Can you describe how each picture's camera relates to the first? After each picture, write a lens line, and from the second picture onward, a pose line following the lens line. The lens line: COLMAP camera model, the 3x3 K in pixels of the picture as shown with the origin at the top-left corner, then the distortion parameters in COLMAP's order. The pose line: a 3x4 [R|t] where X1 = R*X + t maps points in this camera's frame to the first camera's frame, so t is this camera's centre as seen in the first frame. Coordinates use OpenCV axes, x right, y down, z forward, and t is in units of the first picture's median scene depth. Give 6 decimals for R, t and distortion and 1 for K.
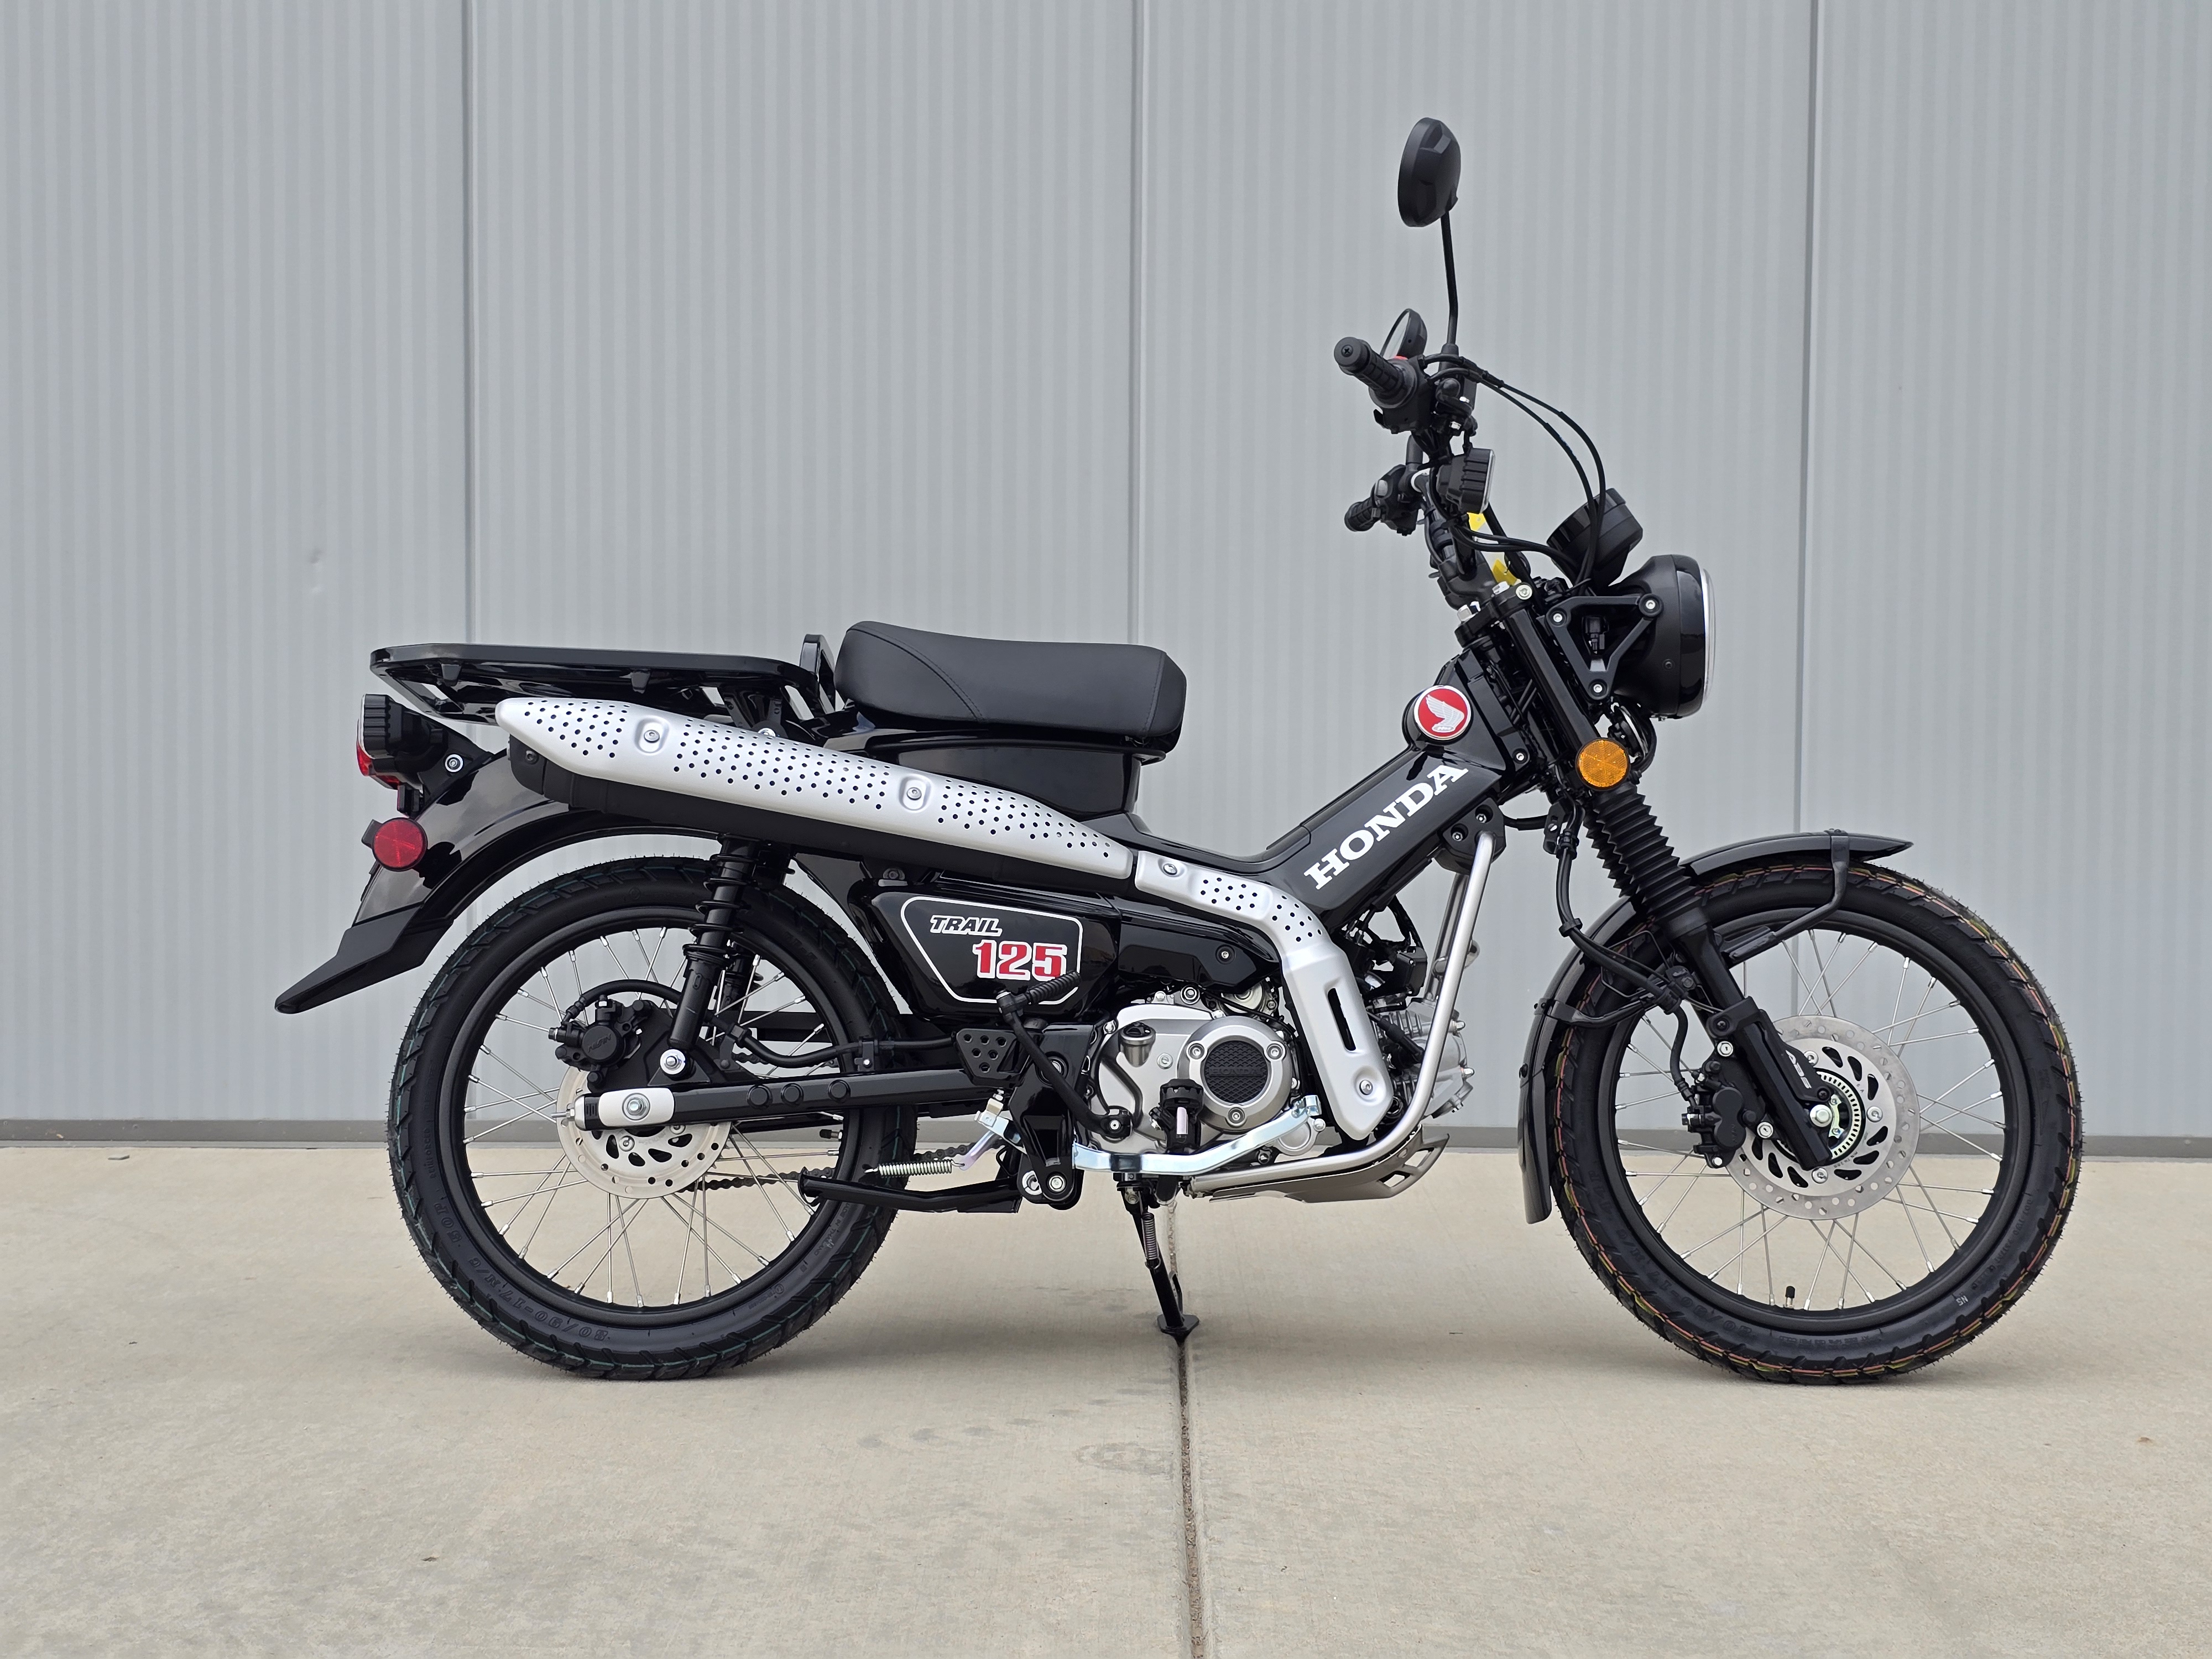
lens RADIAL K [[2975.5, 0, 1105.8], [0, 2975.5, 825.1], [0, 0, 1]] dist [0.045648, 0.000000]
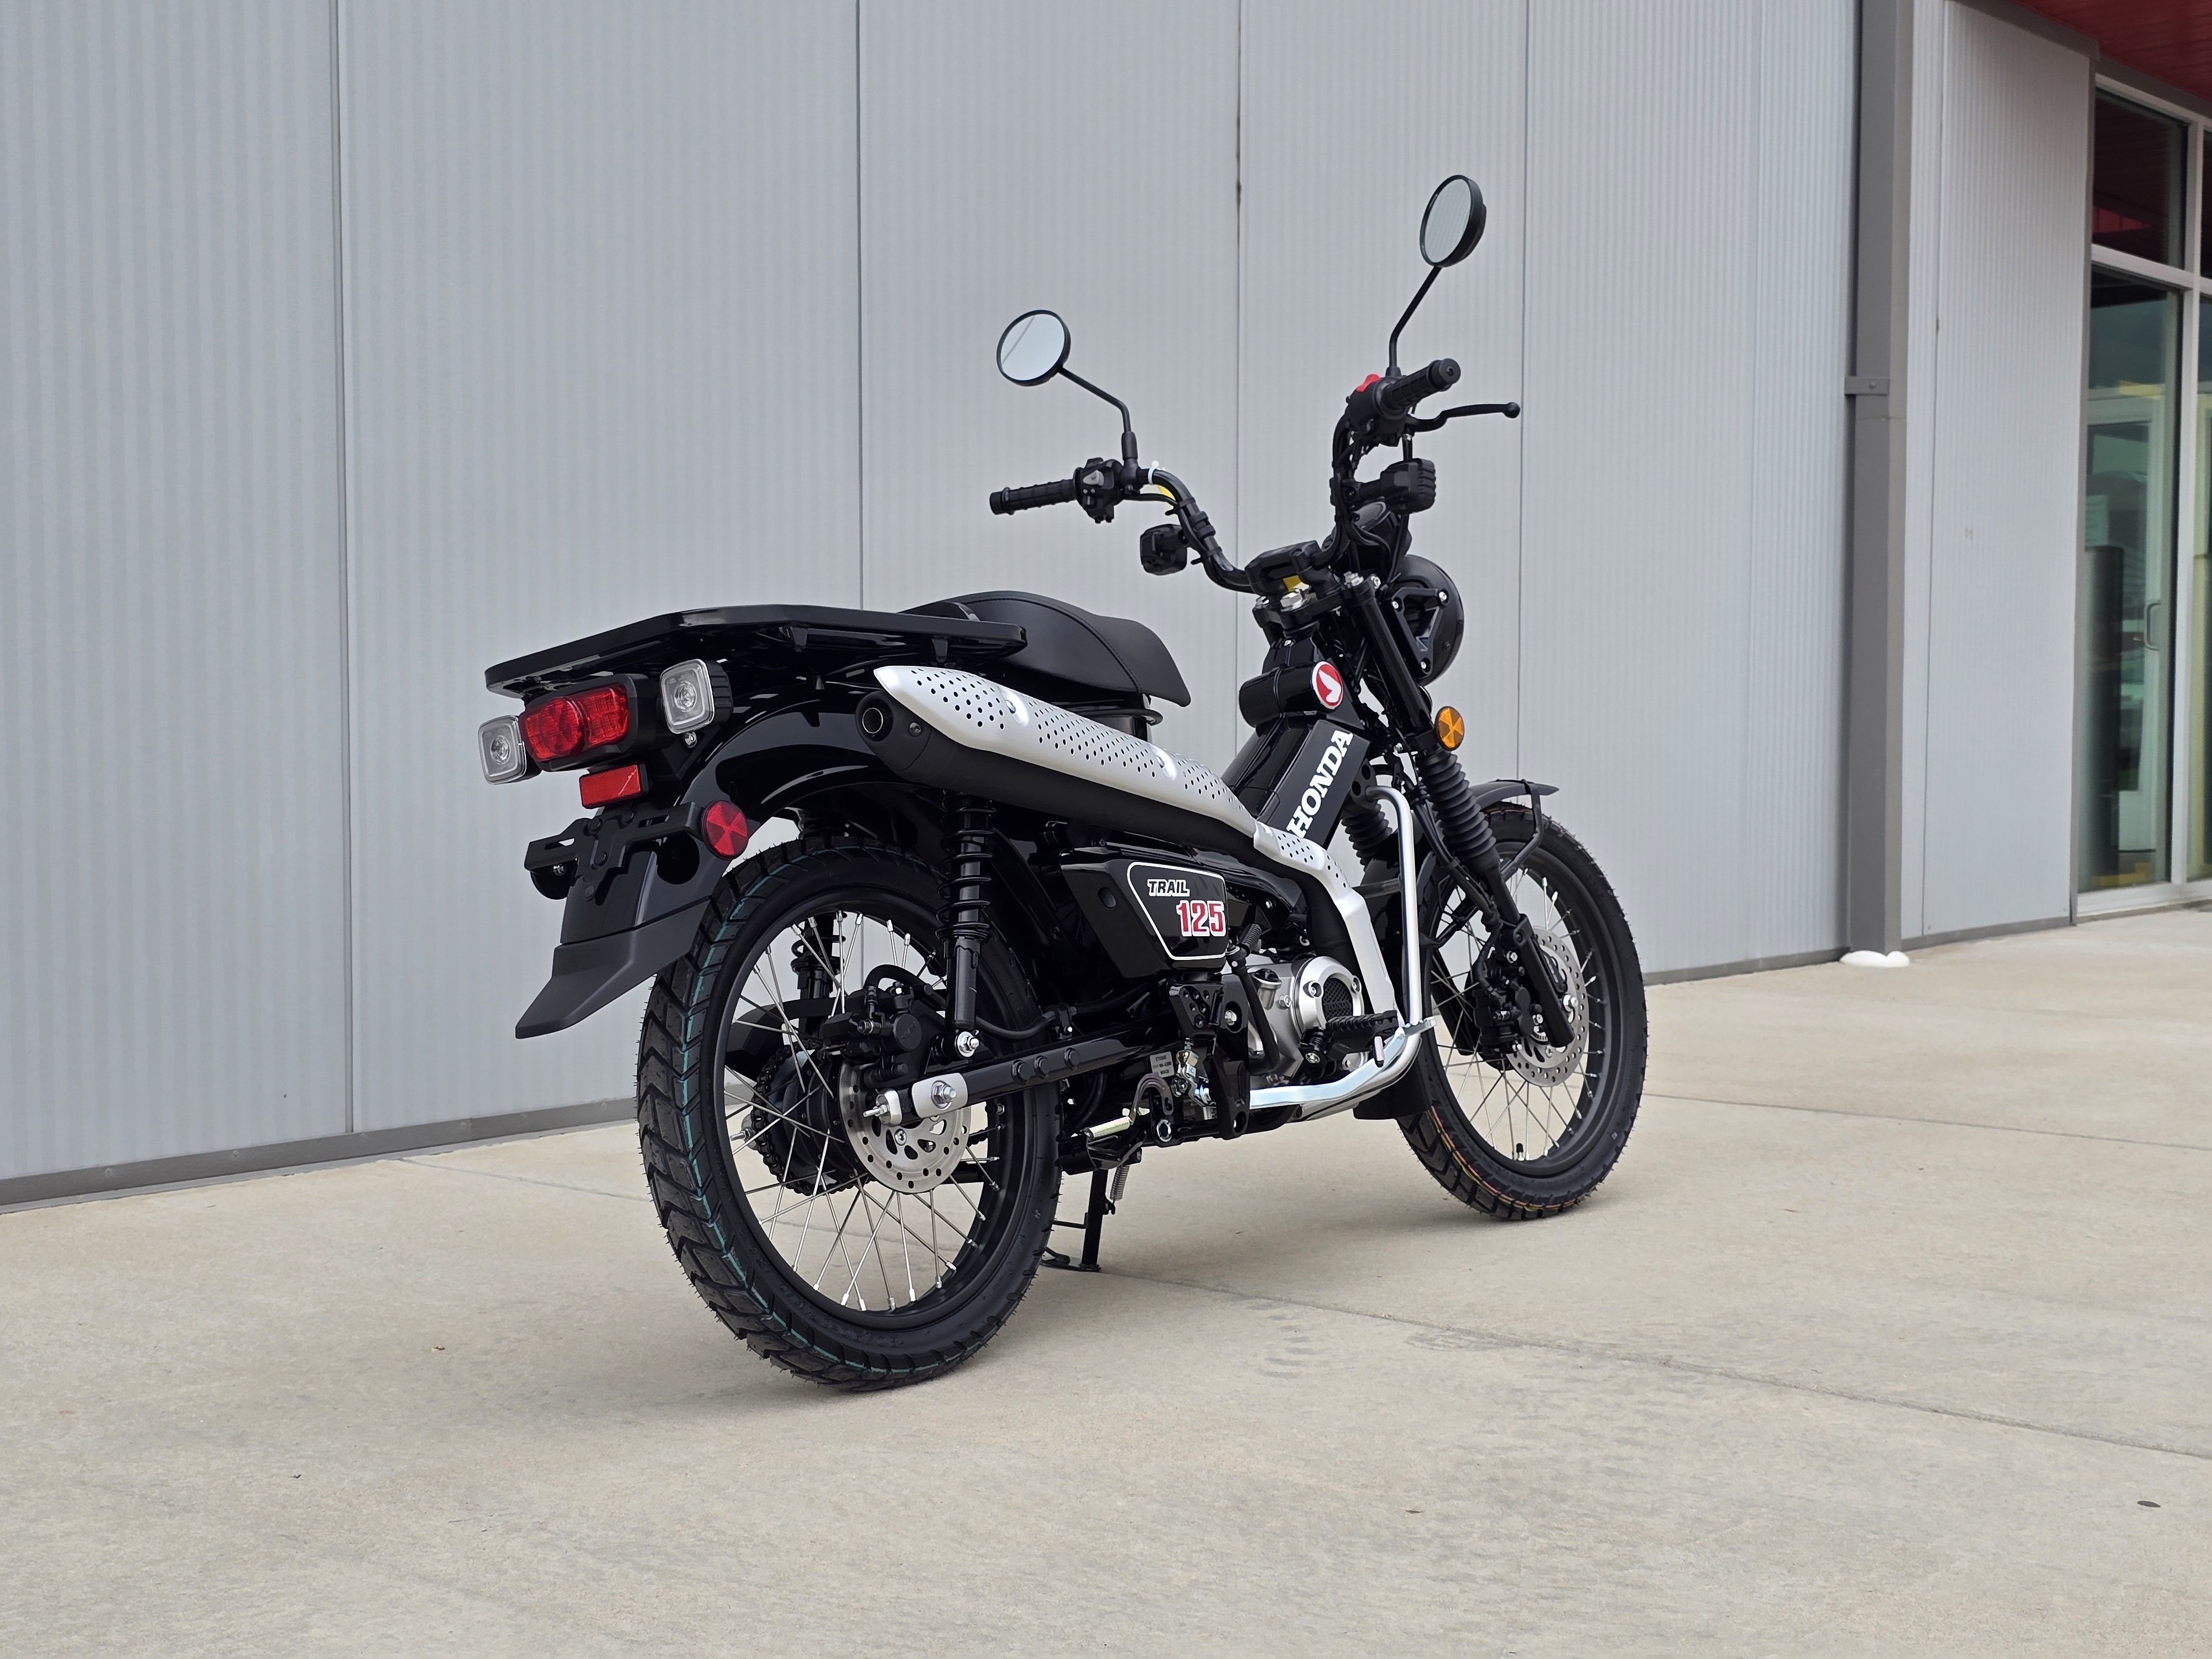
lens RADIAL K [[2975.5, 0, 1123.4], [0, 2975.5, 829.7], [0, 0, 1]] dist [0.045648, 0.000000]
pose [[0.611530, -0.033302, 0.790520, -0.868932], [0.021318, 0.999445, 0.025612, -0.013452], [-0.790934, 0.001190, 0.611900, 0.368308]]
